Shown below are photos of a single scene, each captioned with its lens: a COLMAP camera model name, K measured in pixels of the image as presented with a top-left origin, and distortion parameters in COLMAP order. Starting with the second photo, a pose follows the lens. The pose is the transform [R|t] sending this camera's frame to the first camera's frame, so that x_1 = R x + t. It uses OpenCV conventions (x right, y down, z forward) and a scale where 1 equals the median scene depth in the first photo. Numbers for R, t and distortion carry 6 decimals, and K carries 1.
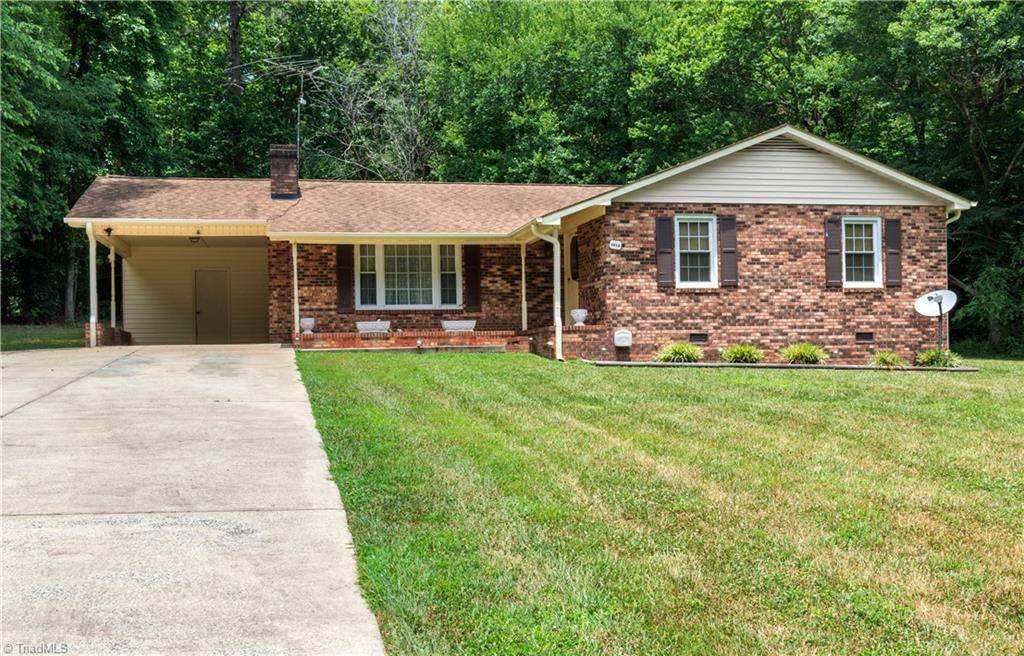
lens RADIAL K [[1035.9, 0, 510.1], [0, 1035.9, 326.2], [0, 0, 1]] dist [0.013173, 0.000000]
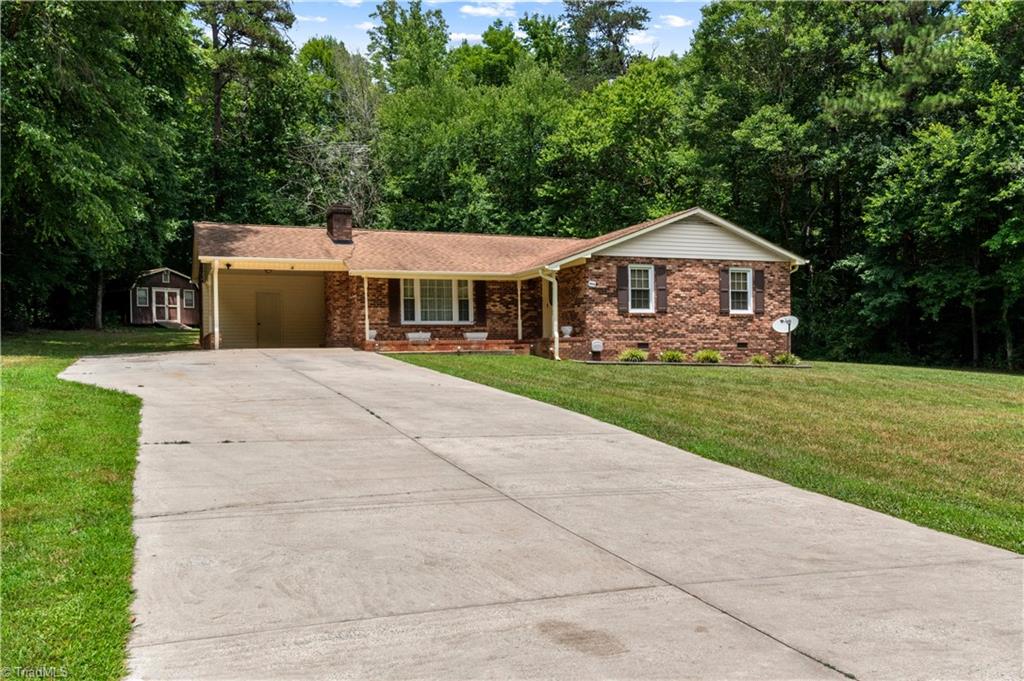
lens RADIAL K [[854.9, 0, 519.5], [0, 854.9, 345.7], [0, 0, 1]] dist [-0.006833, -0.002608]
pose [[0.983693, 0.005723, 0.179765, -0.201679], [-0.008549, 0.999852, 0.014947, -0.005501], [-0.179653, -0.016240, 0.983596, -0.183271]]
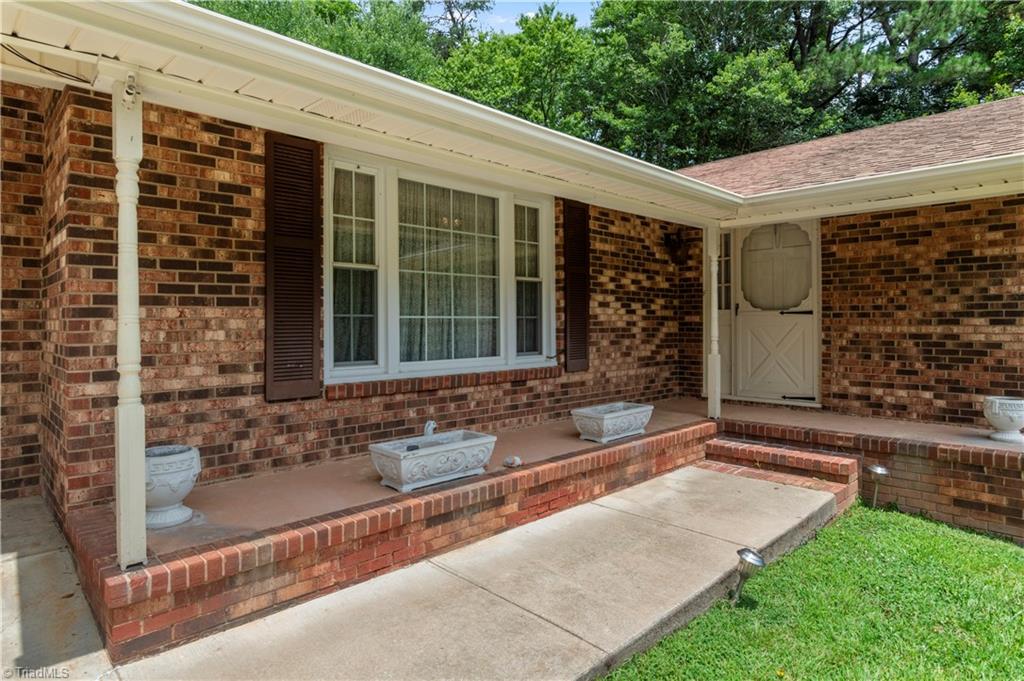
lens RADIAL K [[558.0, 0, 511.3], [0, 558.0, 316.6], [0, 0, 1]] dist [-0.003371, -0.001219]
pose [[0.843110, 0.022054, 0.537289, -0.193068], [-0.030108, 0.999527, 0.006219, -0.038977], [-0.536898, -0.021420, 0.843375, 0.837306]]
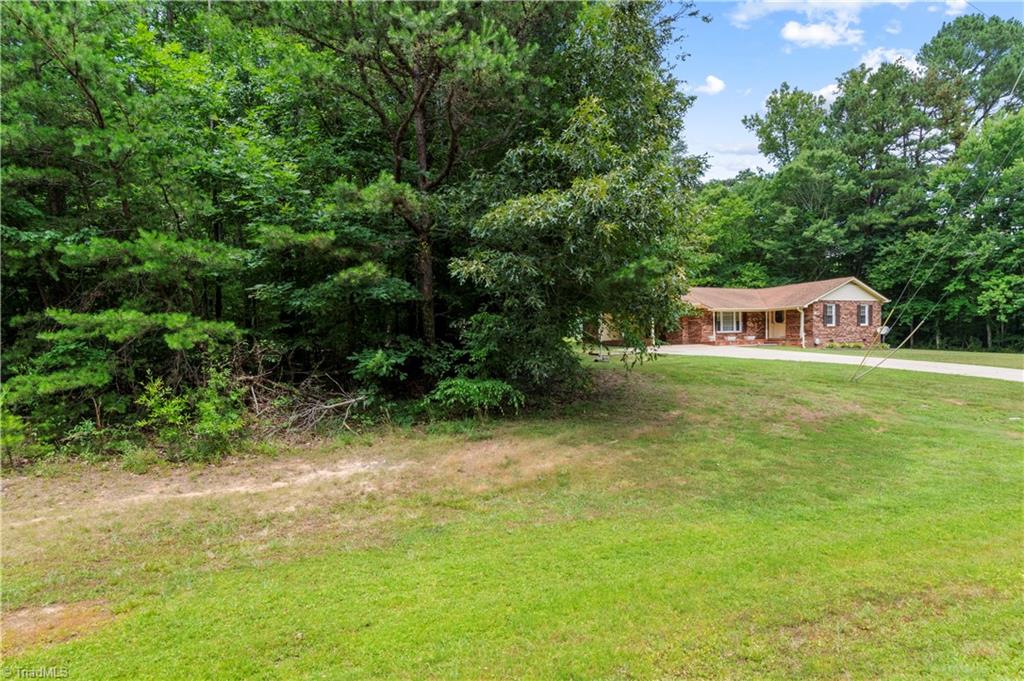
lens RADIAL K [[546.6, 0, 494.3], [0, 546.6, 373.7], [0, 0, 1]] dist [-0.002377, -0.000966]
pose [[0.970125, -0.025565, 0.241254, -1.186244], [0.007843, 0.997217, 0.074137, -0.020536], [-0.242478, -0.070030, 0.967626, -0.411241]]
